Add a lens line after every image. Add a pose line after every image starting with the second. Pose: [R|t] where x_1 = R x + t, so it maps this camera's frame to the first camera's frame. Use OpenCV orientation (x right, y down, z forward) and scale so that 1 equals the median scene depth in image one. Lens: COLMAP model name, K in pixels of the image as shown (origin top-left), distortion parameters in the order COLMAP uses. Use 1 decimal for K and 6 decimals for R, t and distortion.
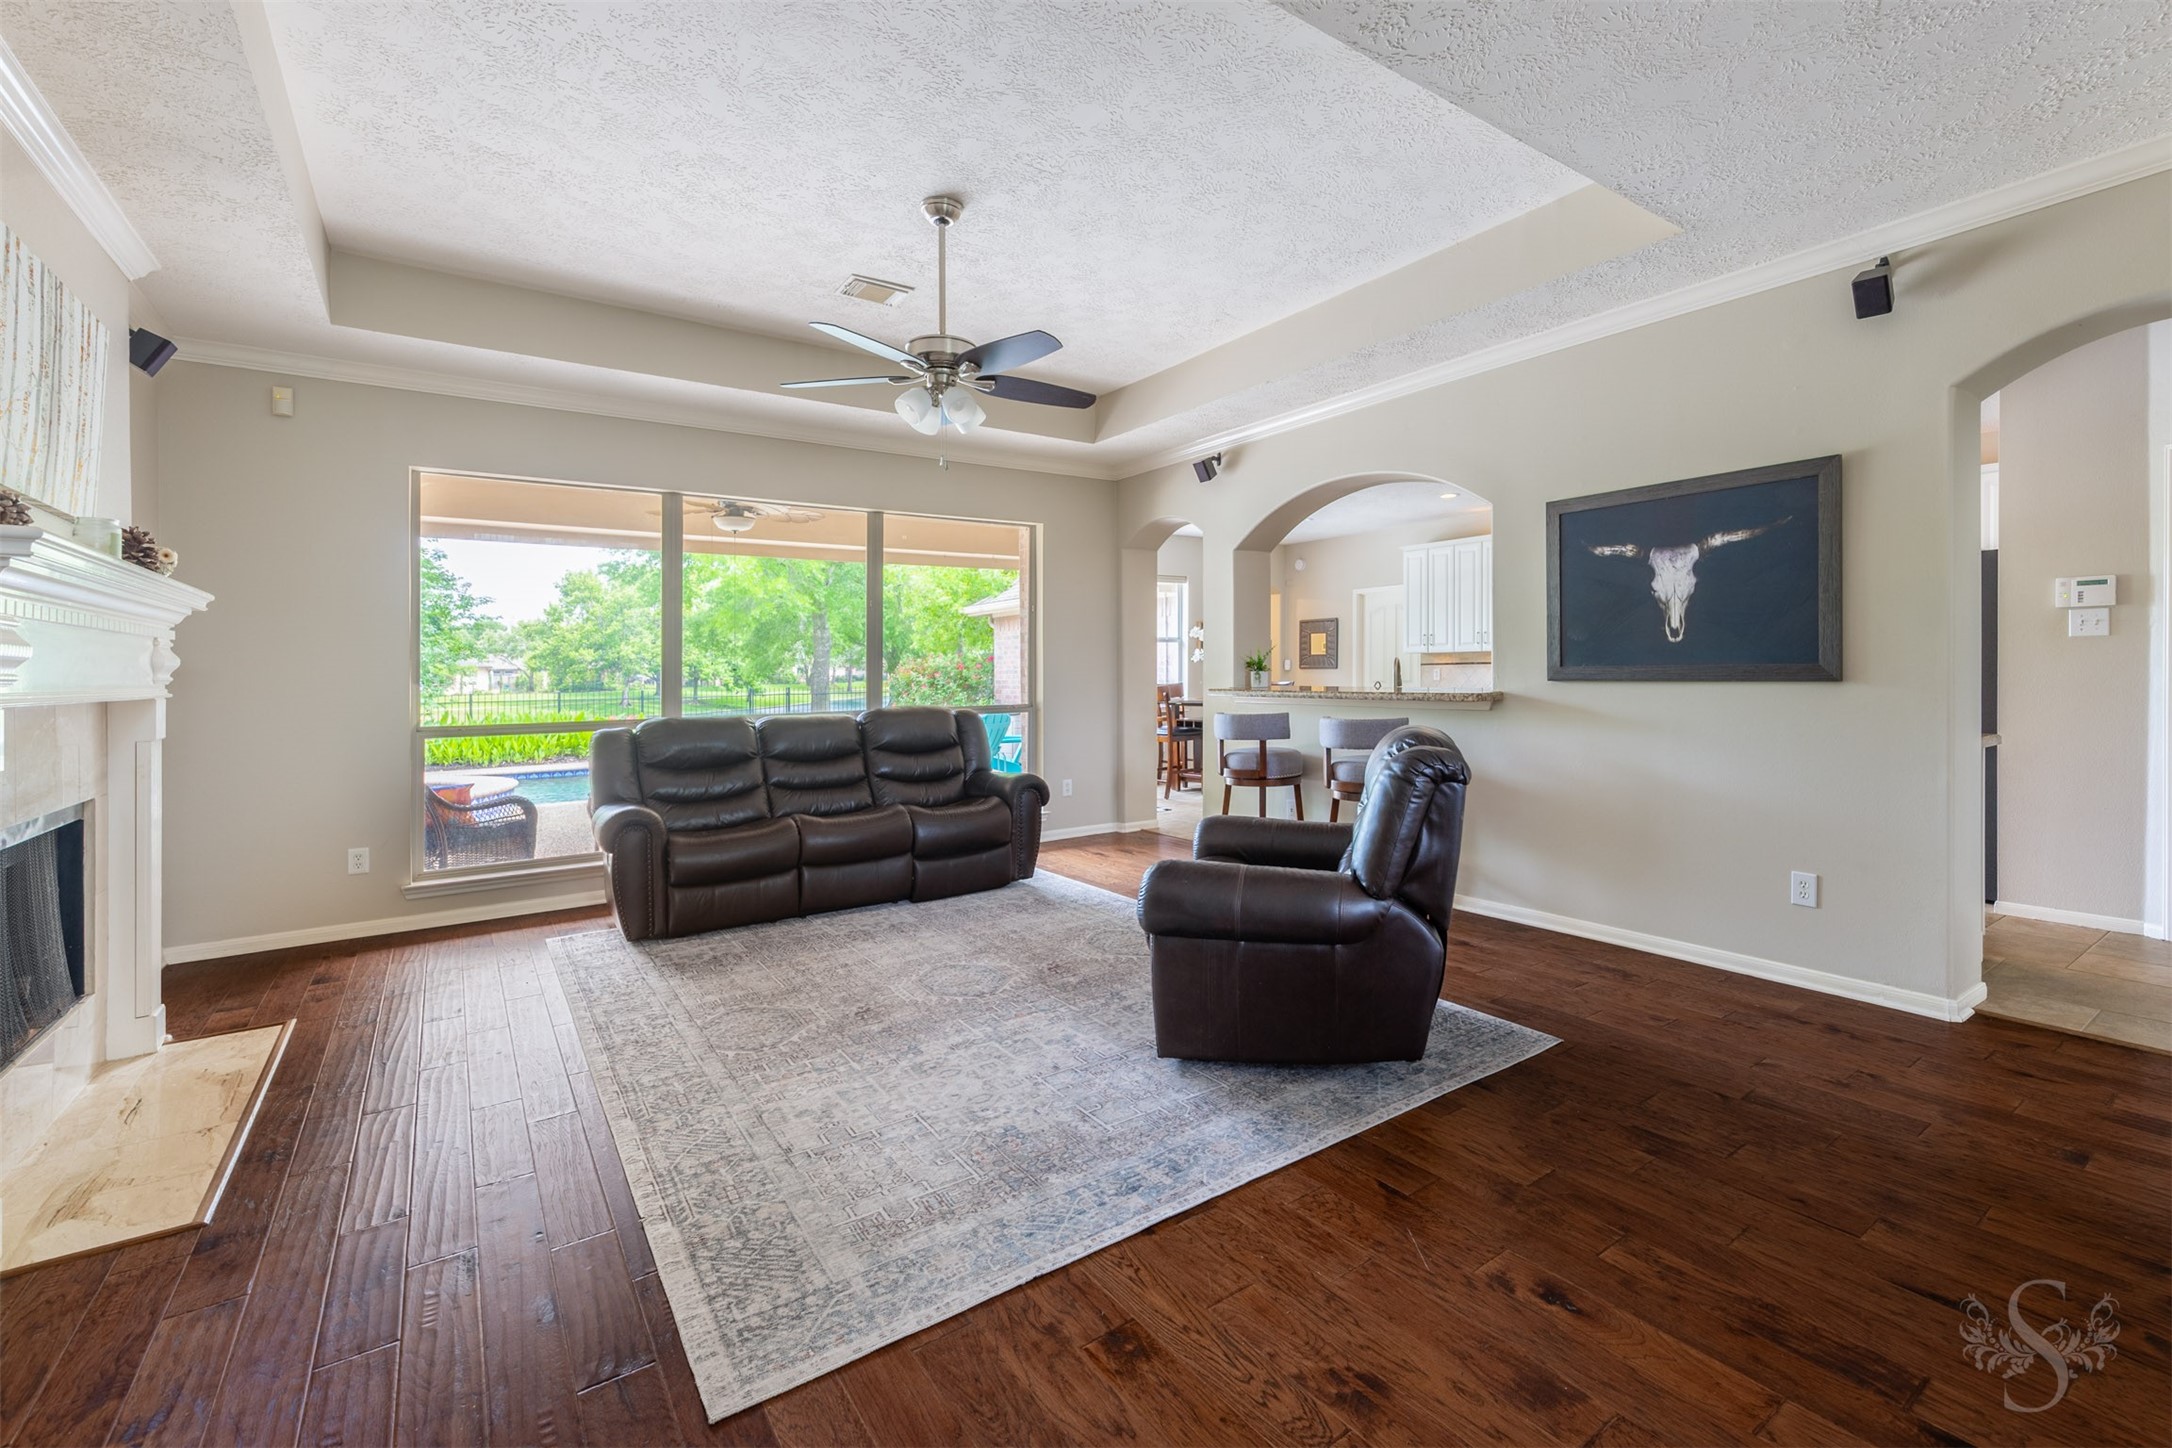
lens RADIAL K [[913.8, 0, 1125.6], [0, 913.8, 619.9], [0, 0, 1]] dist [0.007027, -0.000431]
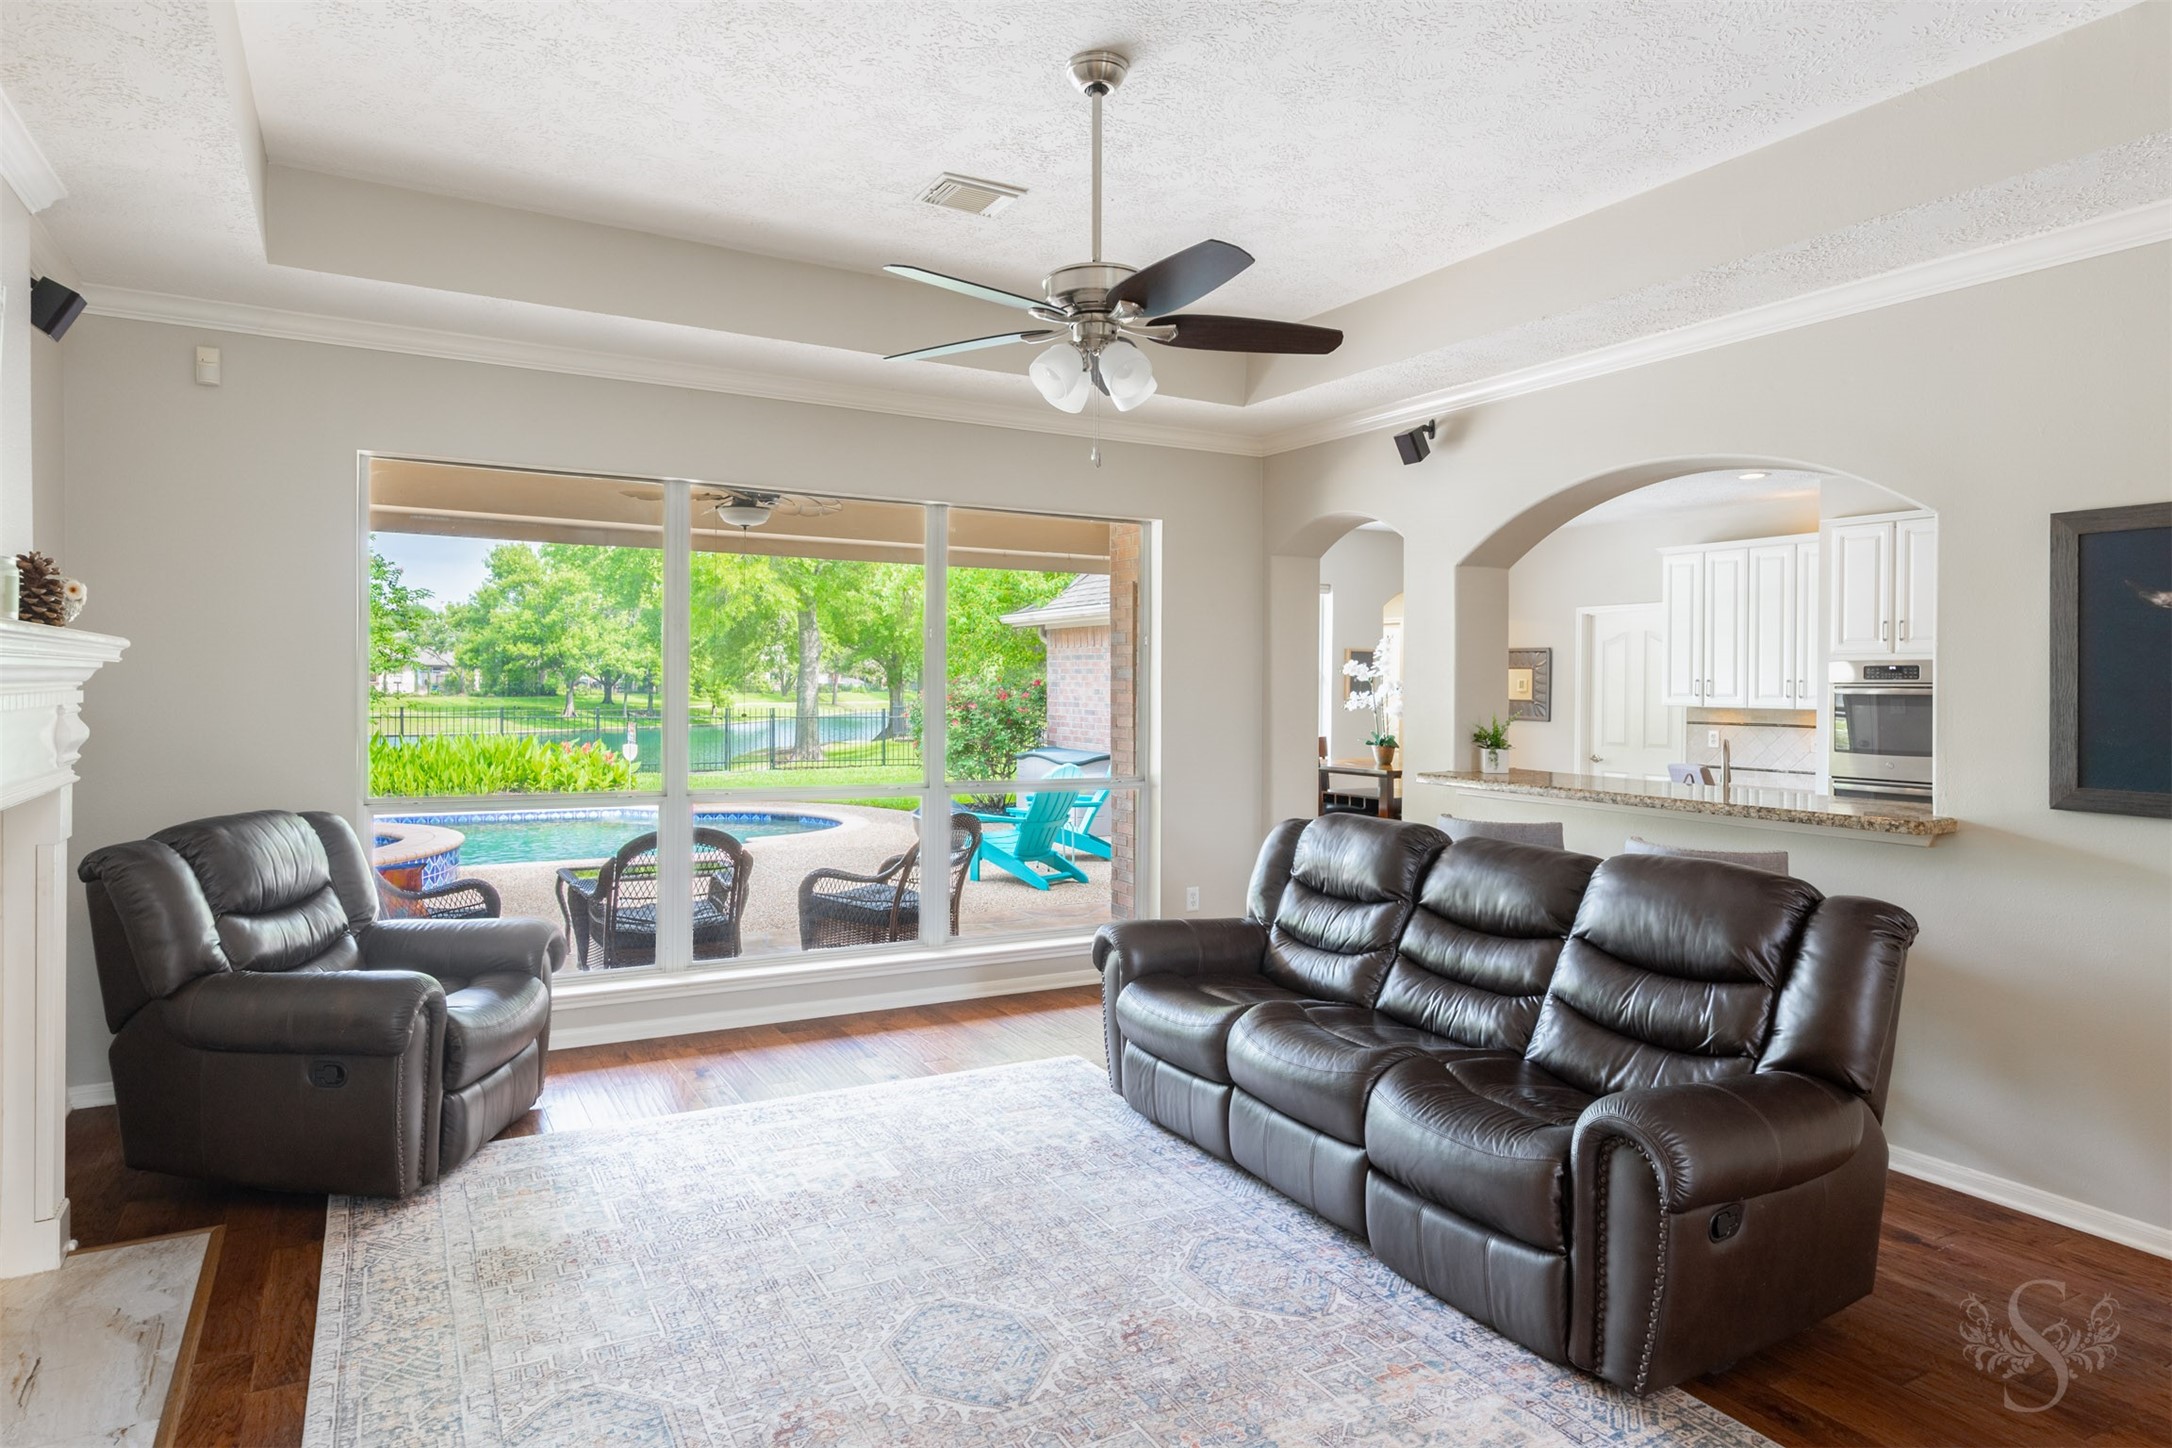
lens RADIAL K [[1213.4, 0, 1018.6], [0, 1213.4, 648.7], [0, 0, 1]] dist [0.005074, 0.001899]
pose [[0.989047, 0.026136, -0.145270, -0.123690], [-0.022981, 0.999463, 0.023355, -0.052009], [0.145802, -0.019760, 0.989116, 0.119404]]
